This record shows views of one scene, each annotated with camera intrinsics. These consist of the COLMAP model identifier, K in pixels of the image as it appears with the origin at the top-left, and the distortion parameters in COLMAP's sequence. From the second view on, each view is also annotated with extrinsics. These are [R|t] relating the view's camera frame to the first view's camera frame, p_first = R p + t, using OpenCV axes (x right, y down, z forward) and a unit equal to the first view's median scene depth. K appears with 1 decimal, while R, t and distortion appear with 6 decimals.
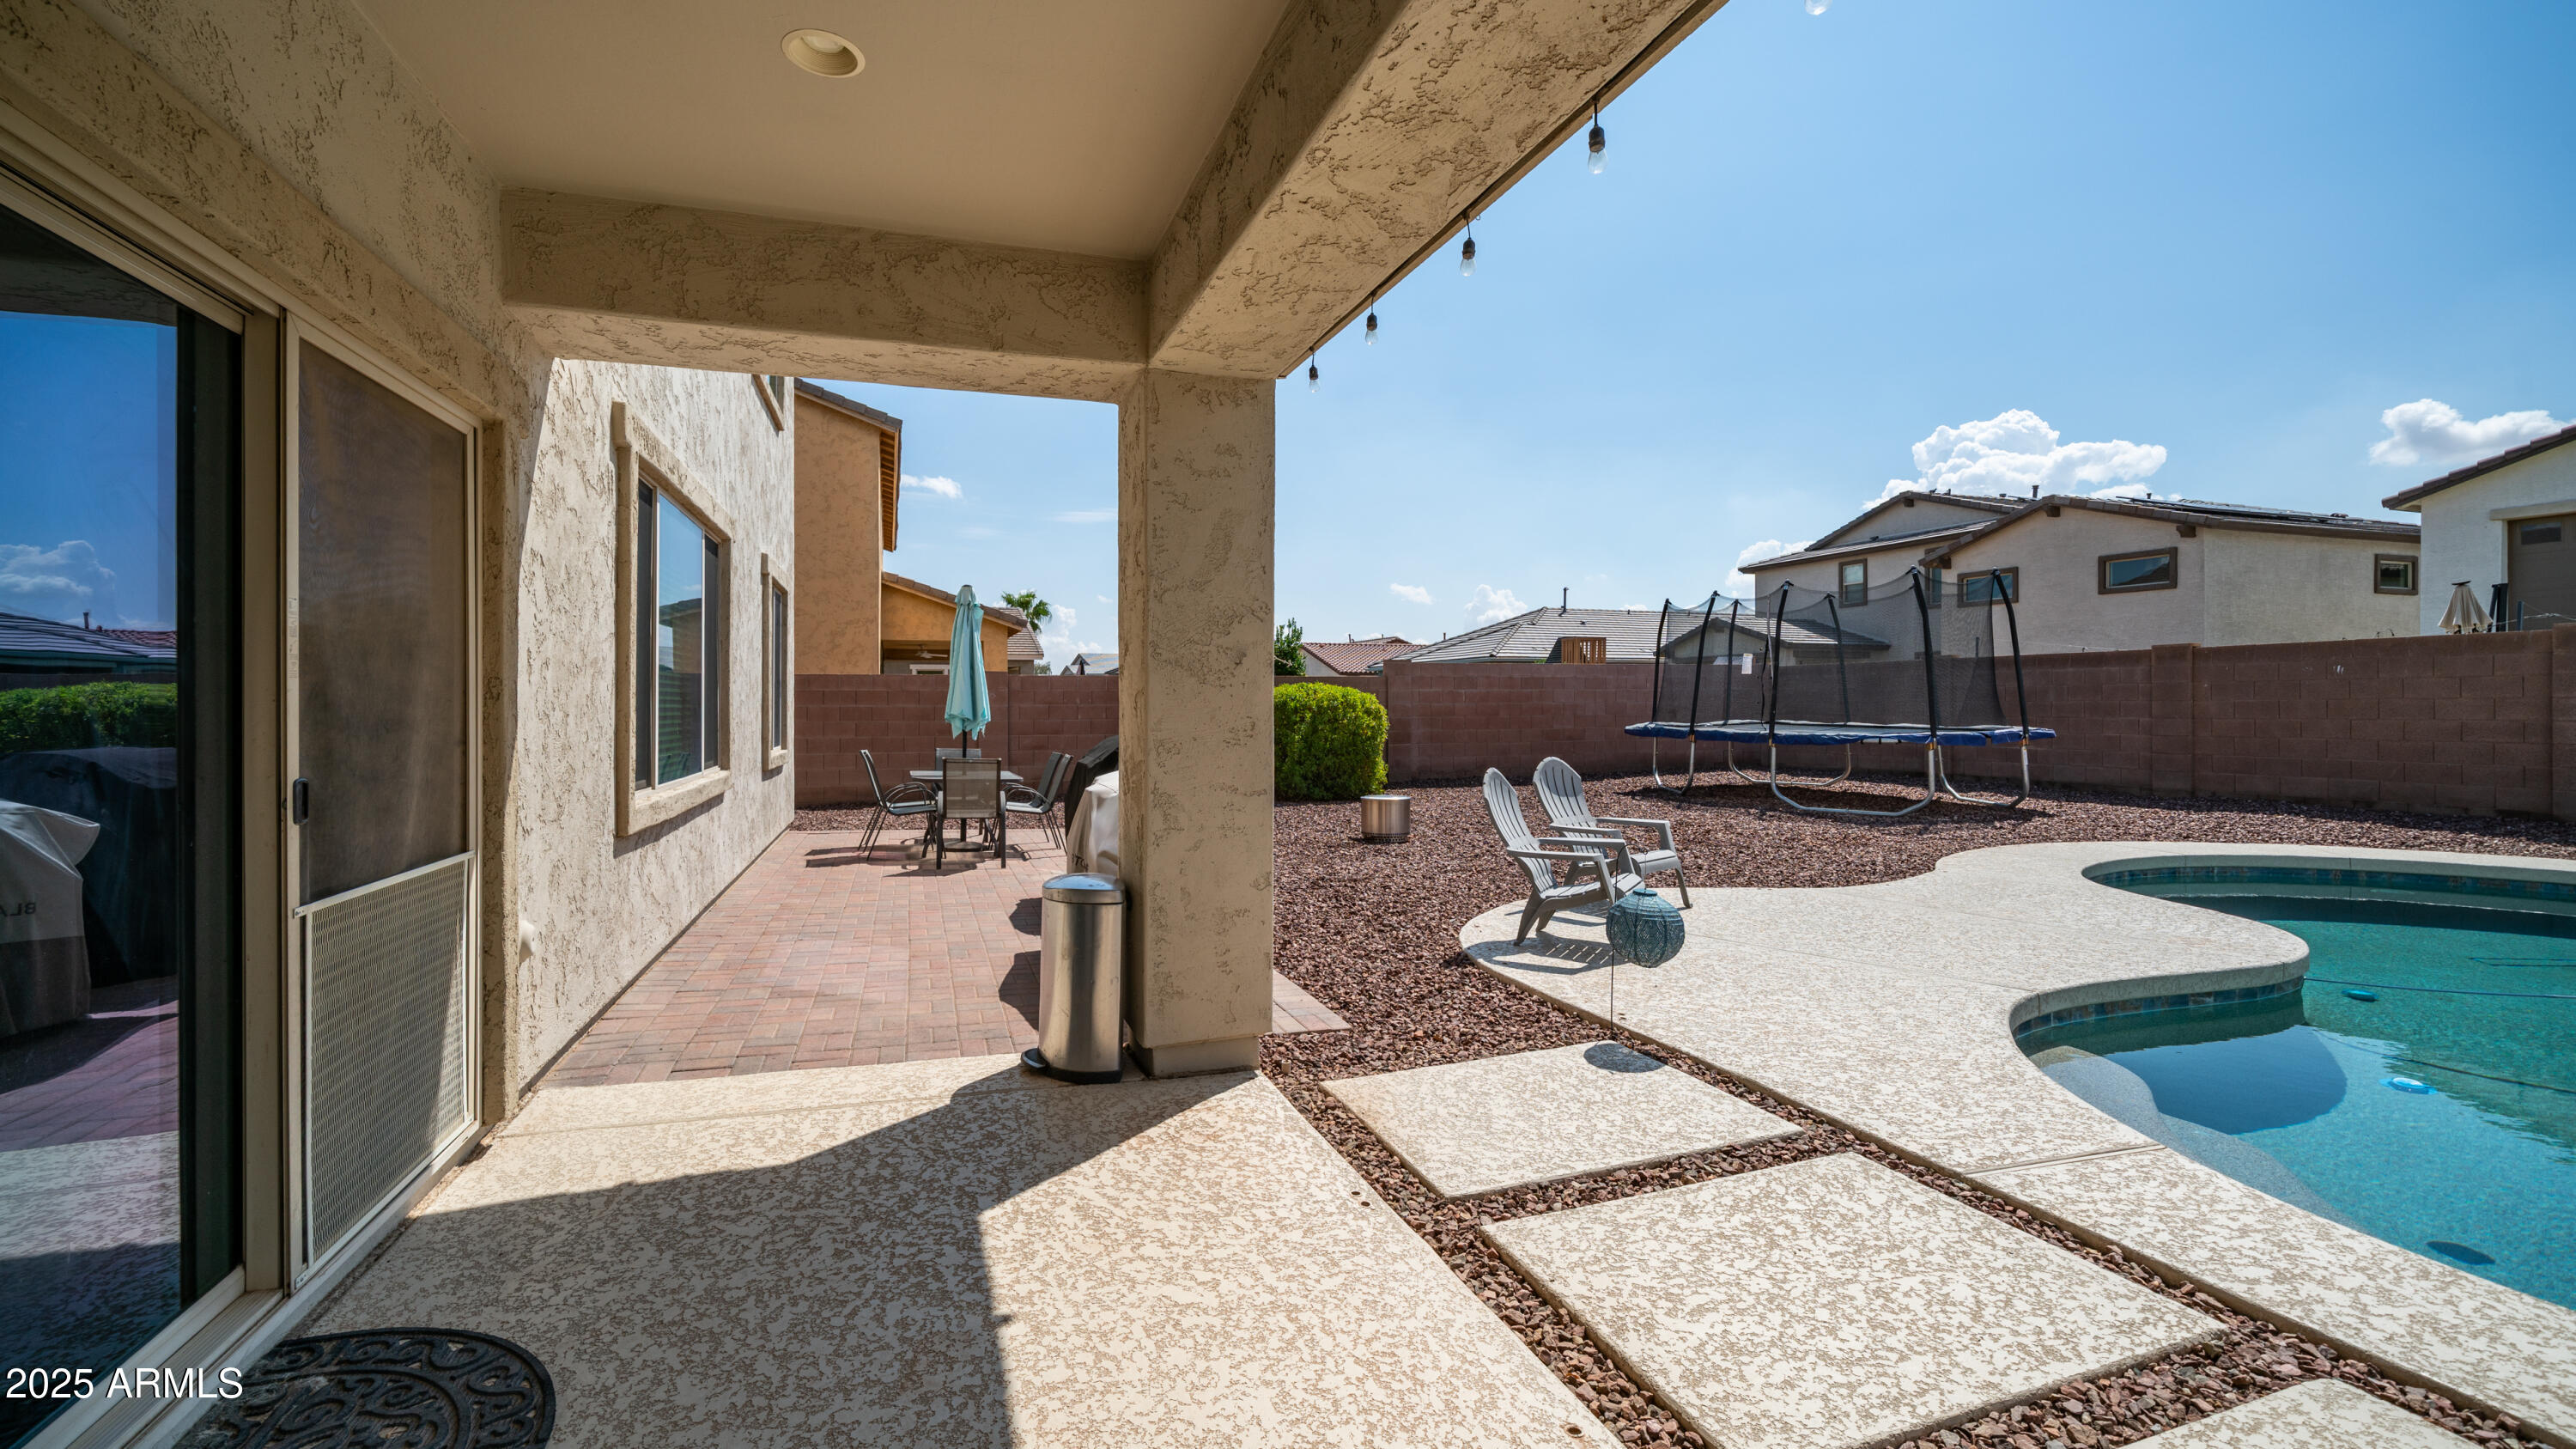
lens RADIAL K [[1036.1, 0, 1212.6], [0, 1036.1, 698.6], [0, 0, 1]] dist [-0.009367, 0.001095]
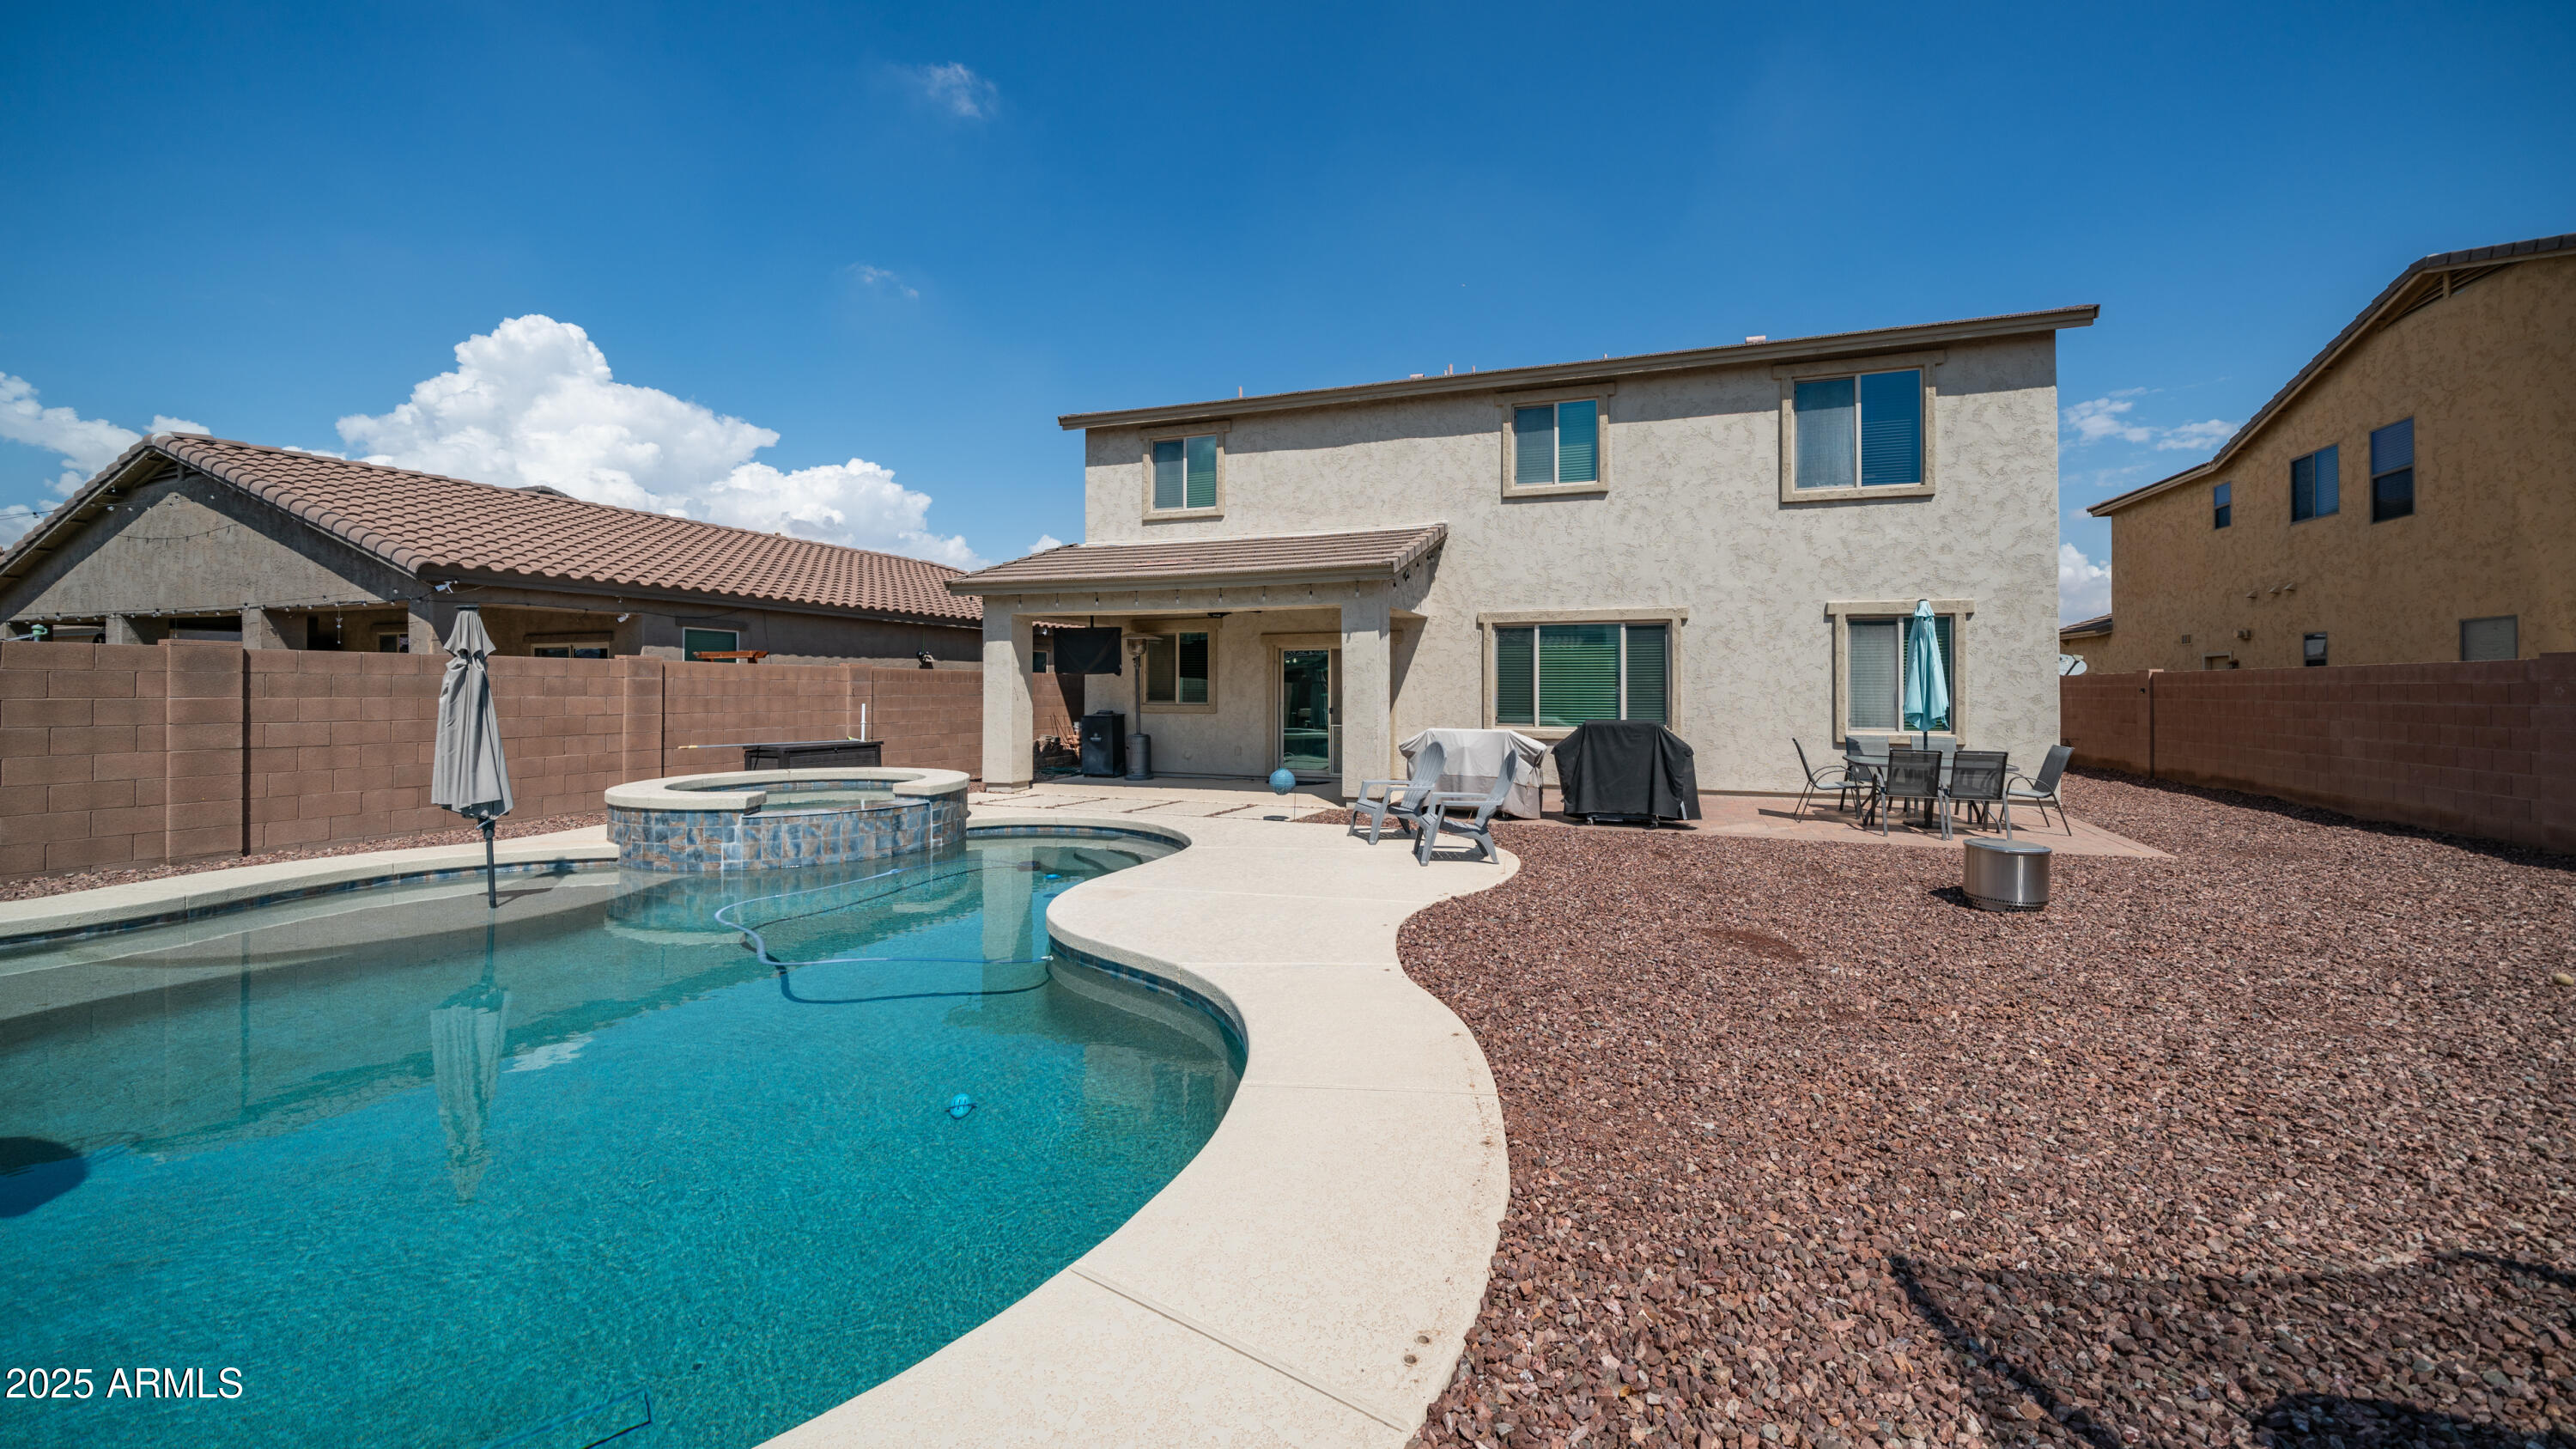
lens RADIAL K [[915.8, 0, 1360.1], [0, 915.8, 687.4], [0, 0, 1]] dist [-0.002733, -0.001084]
pose [[-0.590340, 0.000051, -0.807155, 0.882680], [0.006075, 0.999972, -0.004380, -0.007775], [0.807132, -0.007489, -0.590324, 1.015262]]
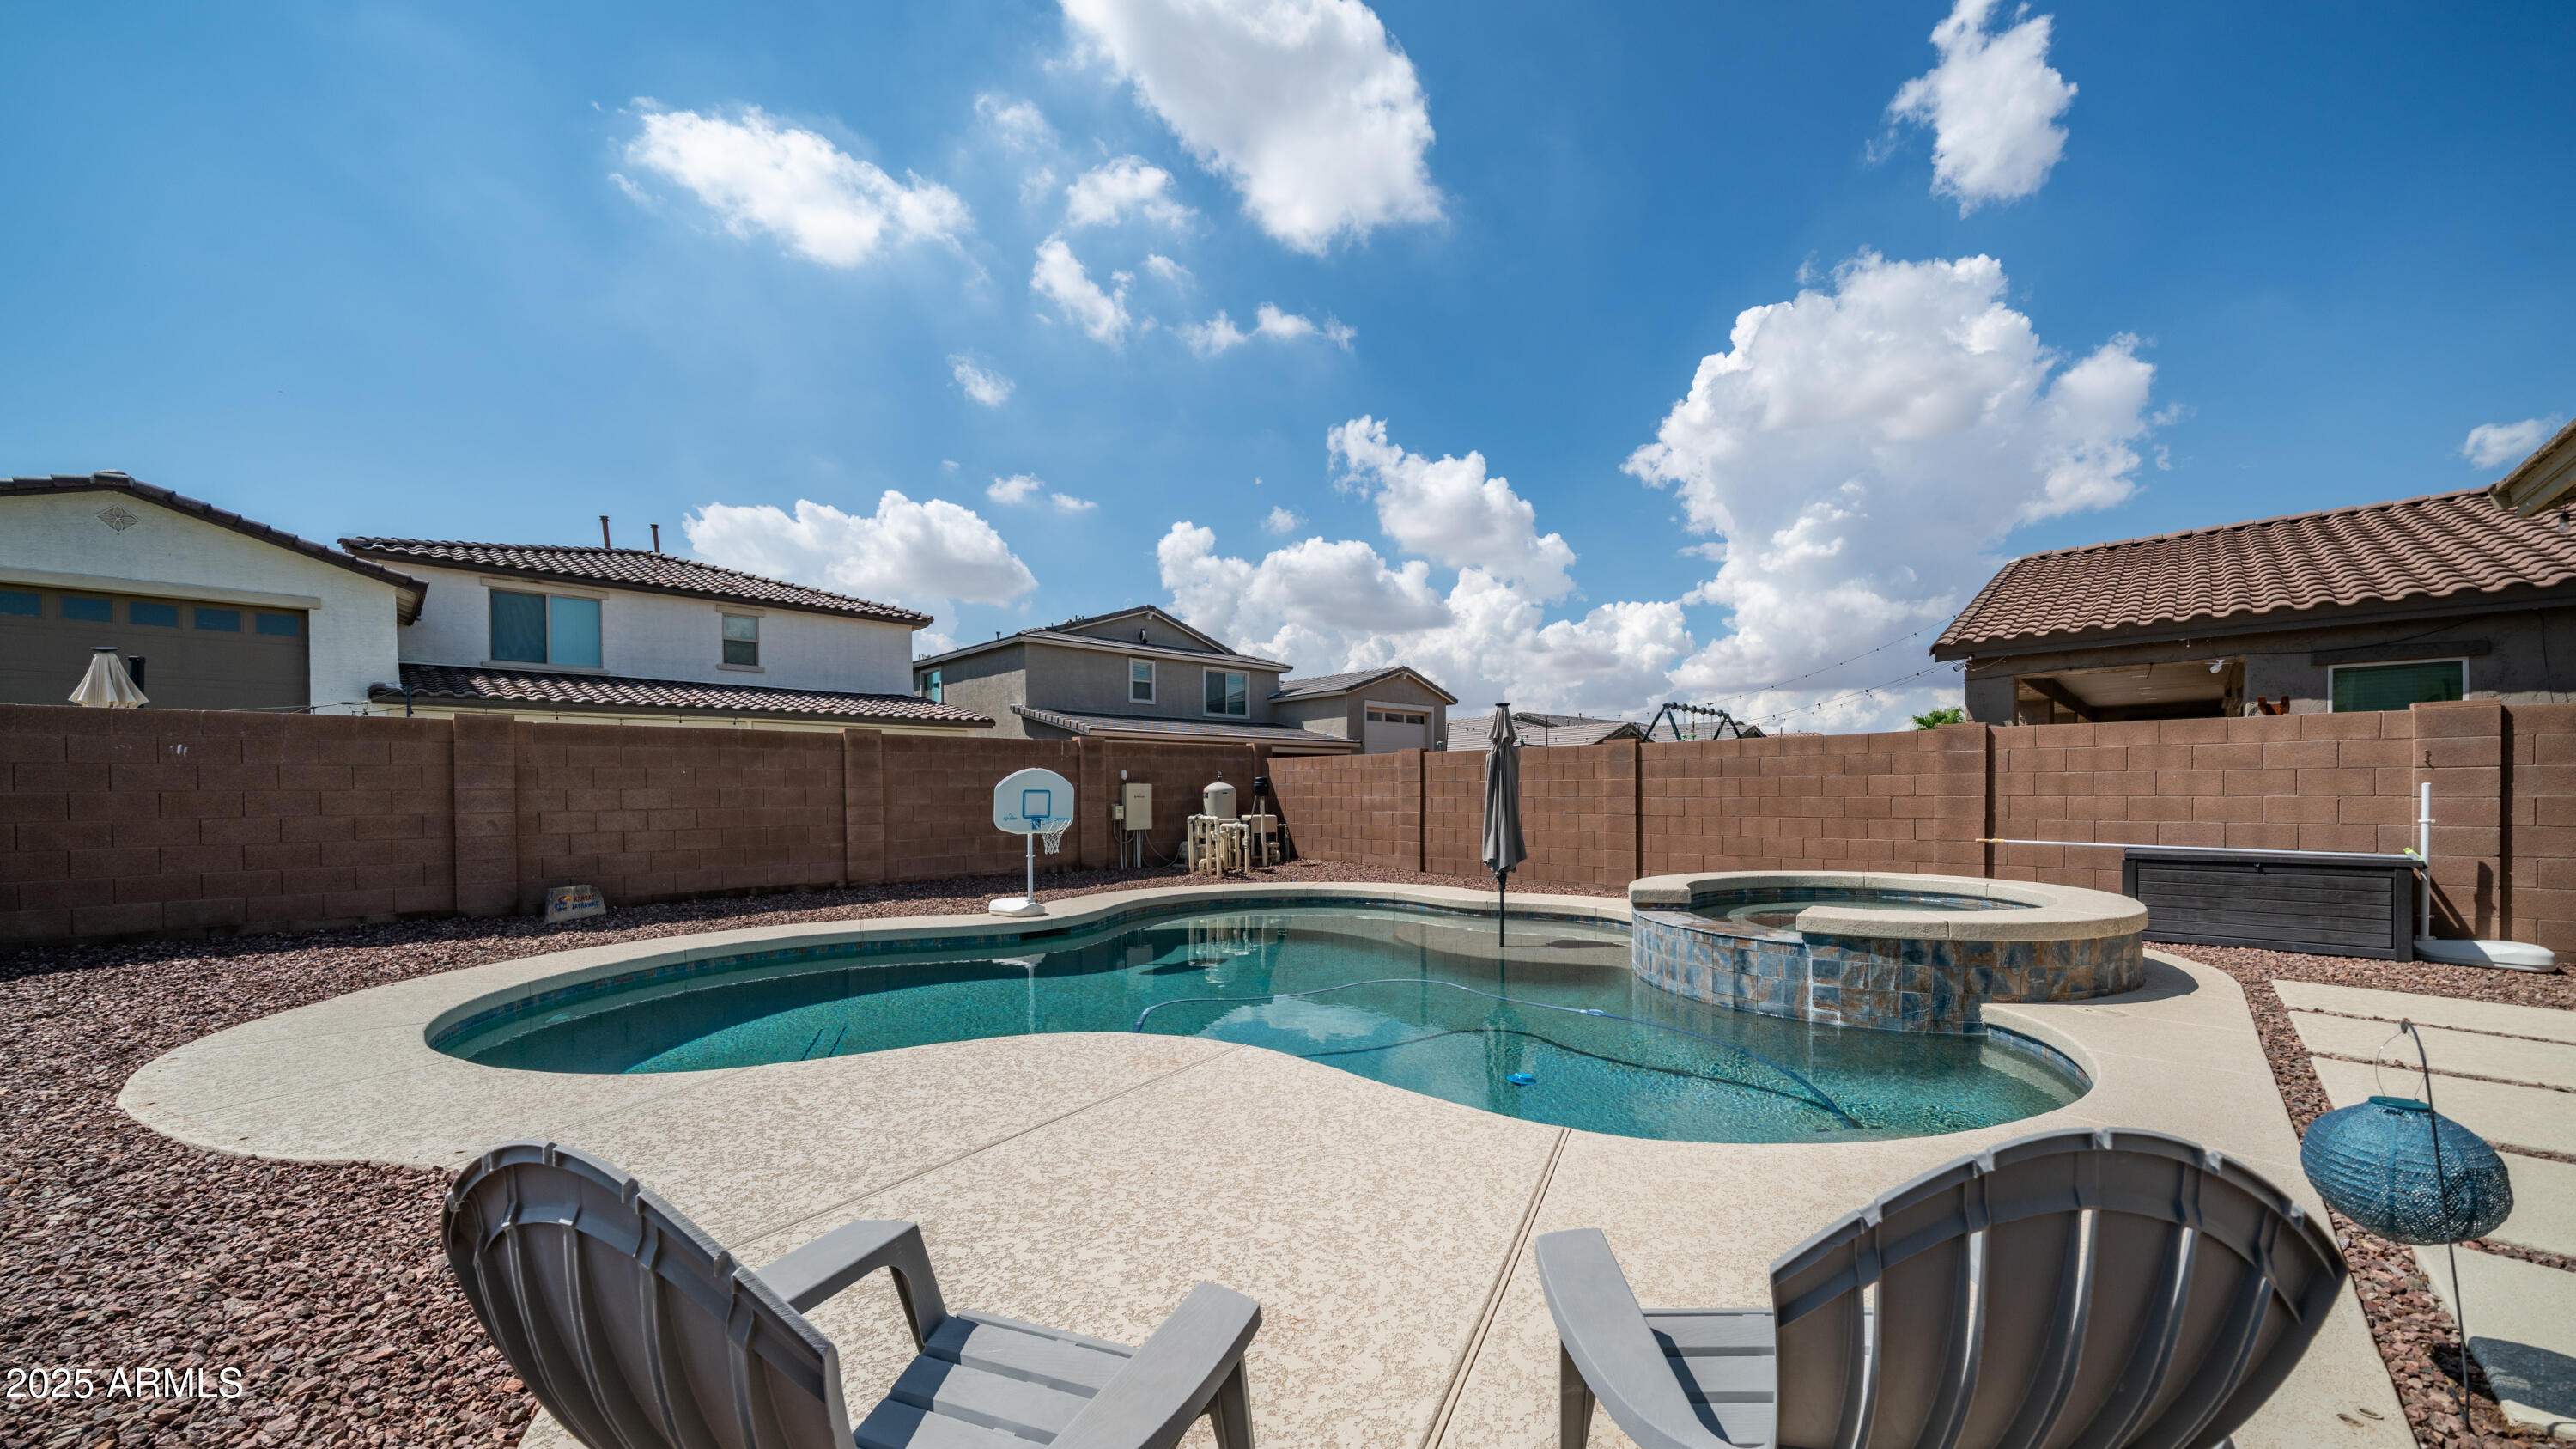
lens RADIAL K [[915.8, 0, 1357.2], [0, 915.8, 786.6], [0, 0, 1]] dist [-0.002733, -0.001084]
pose [[-0.529940, 0.014016, 0.847919, 0.118087], [0.006539, 0.999901, -0.012442, 0.011953], [-0.848010, -0.001049, -0.529979, 0.658383]]
